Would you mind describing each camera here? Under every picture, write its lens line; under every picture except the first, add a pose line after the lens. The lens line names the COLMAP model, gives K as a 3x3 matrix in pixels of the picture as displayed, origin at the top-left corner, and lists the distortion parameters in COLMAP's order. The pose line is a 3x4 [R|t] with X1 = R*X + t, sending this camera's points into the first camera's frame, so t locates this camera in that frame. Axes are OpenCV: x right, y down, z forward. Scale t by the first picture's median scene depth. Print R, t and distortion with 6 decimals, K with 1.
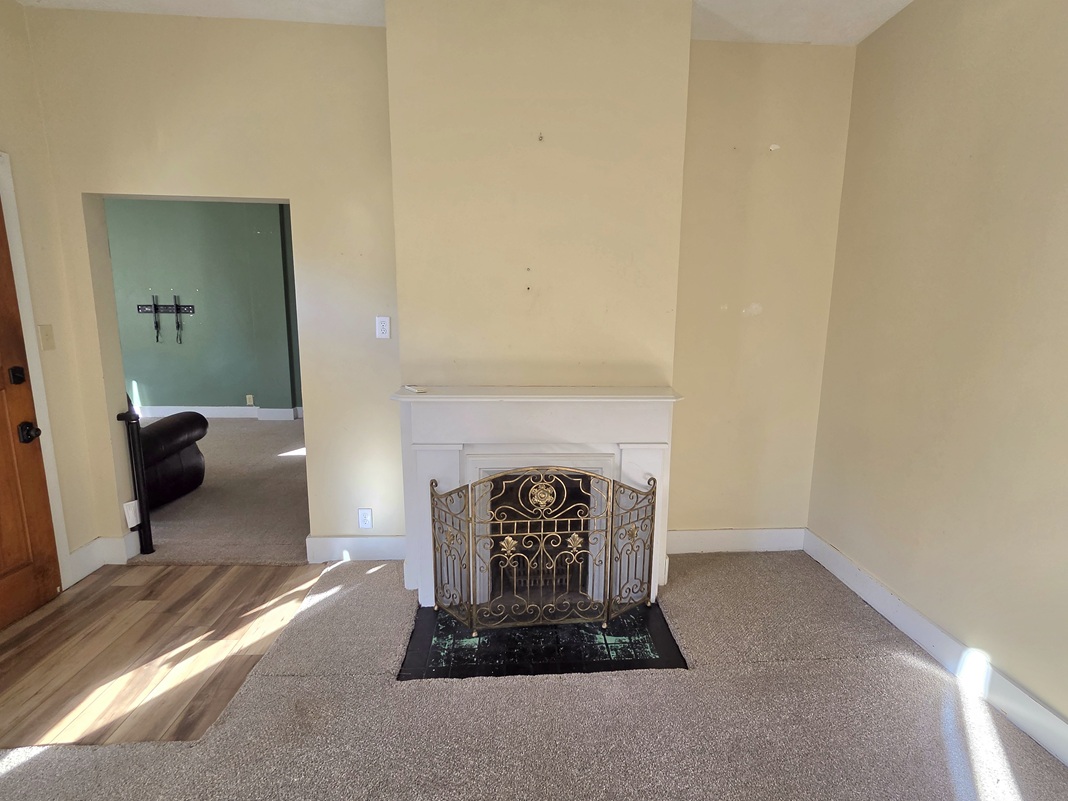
lens RADIAL K [[535.4, 0, 536.9], [0, 535.4, 399.6], [0, 0, 1]] dist [0.000199, 0.000658]
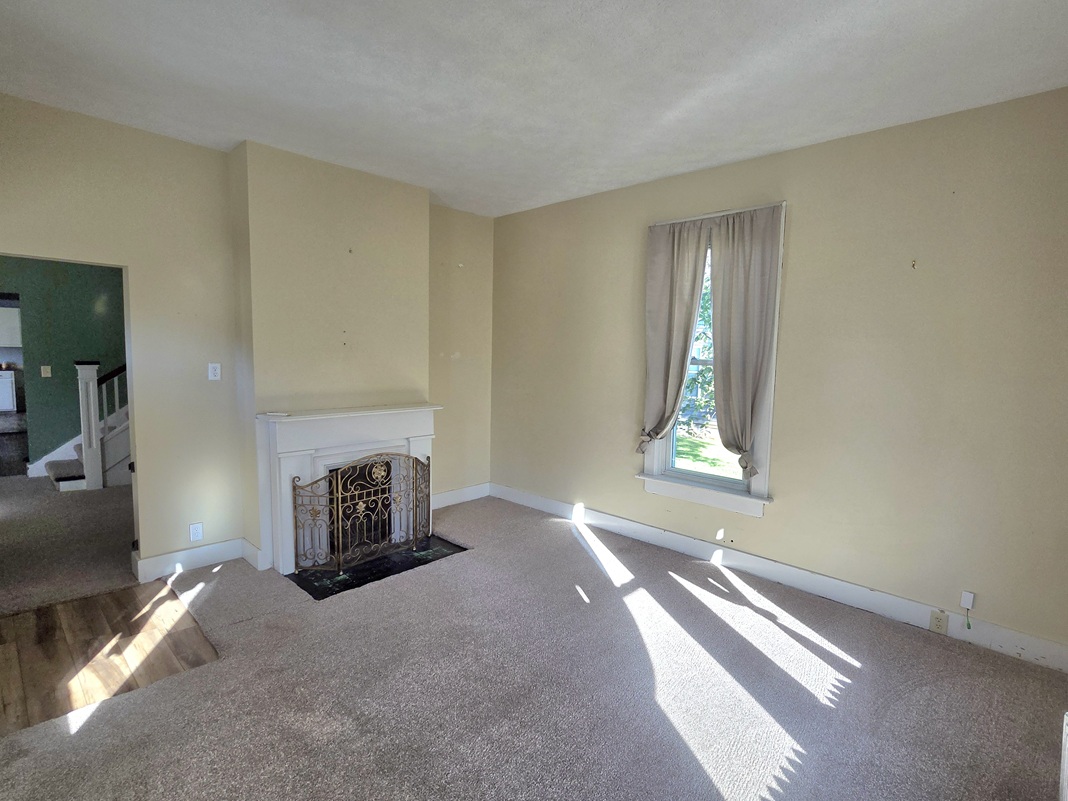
lens RADIAL K [[535.4, 0, 537.5], [0, 535.4, 396.6], [0, 0, 1]] dist [0.000199, 0.000658]
pose [[0.738155, -0.057322, 0.672192, -0.689763], [0.105039, 0.993998, -0.030583, 0.050803], [-0.666404, 0.093182, 0.739745, -0.519699]]
